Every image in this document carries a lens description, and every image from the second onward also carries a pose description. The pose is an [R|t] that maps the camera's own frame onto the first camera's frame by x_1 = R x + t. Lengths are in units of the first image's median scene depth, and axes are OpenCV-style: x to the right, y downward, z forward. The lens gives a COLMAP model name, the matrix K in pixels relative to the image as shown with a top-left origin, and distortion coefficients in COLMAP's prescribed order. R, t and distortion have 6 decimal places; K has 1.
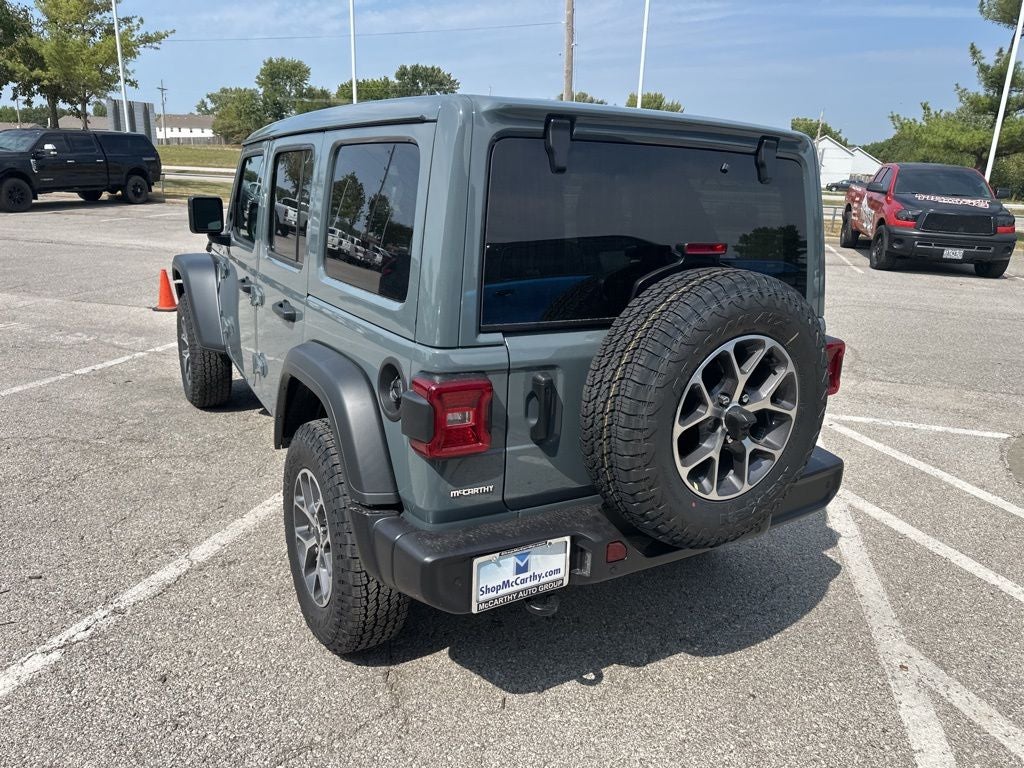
lens RADIAL K [[722.8, 0, 501.6], [0, 722.8, 376.0], [0, 0, 1]] dist [0.032695, -0.039085]
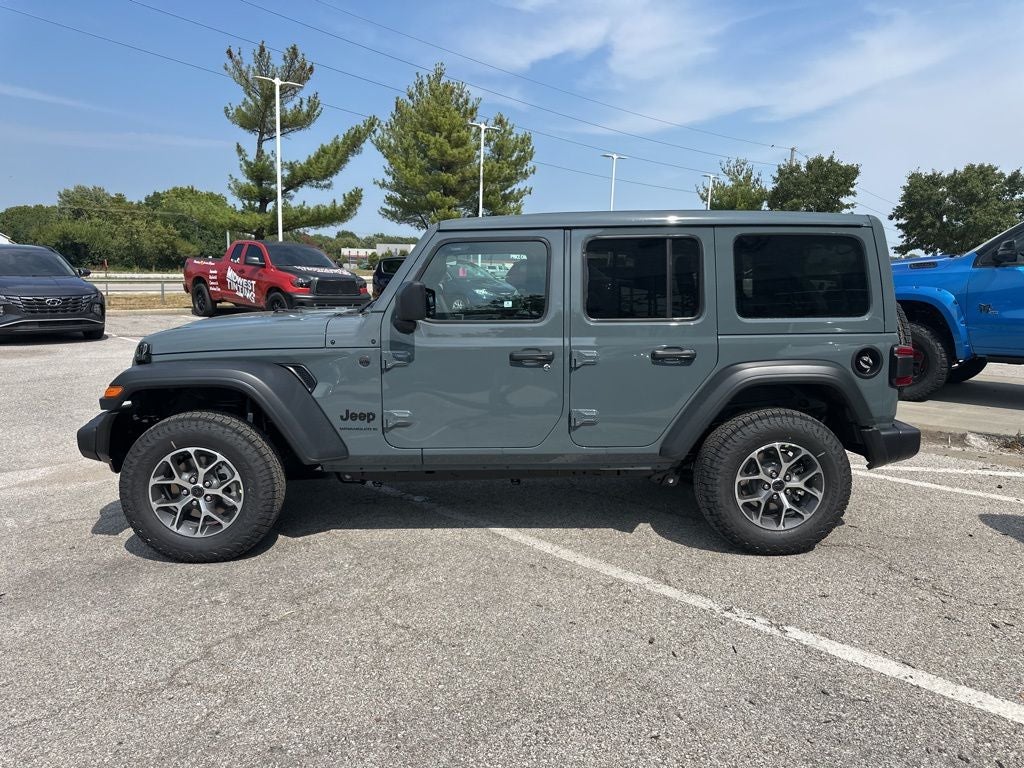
lens RADIAL K [[722.8, 0, 509.8], [0, 722.8, 379.3], [0, 0, 1]] dist [0.032695, -0.039085]
pose [[0.467756, -0.163269, 0.868647, -1.716420], [0.243240, 0.968620, 0.051078, -0.200956], [-0.849729, 0.187398, 0.492791, 0.650249]]
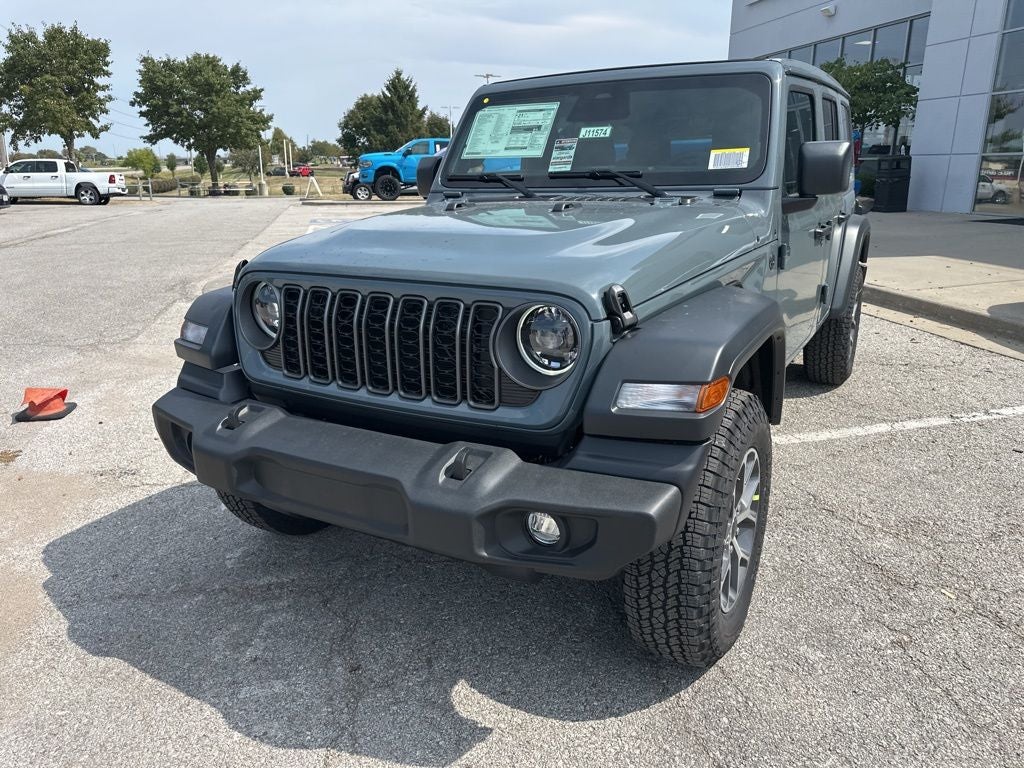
lens RADIAL K [[722.8, 0, 510.3], [0, 722.8, 381.4], [0, 0, 1]] dist [0.032695, -0.039085]
pose [[-0.501315, -0.279064, 0.819028, -1.298307], [0.223023, 0.872906, 0.433931, -0.604792], [-0.836029, 0.400198, -0.375363, 2.335410]]
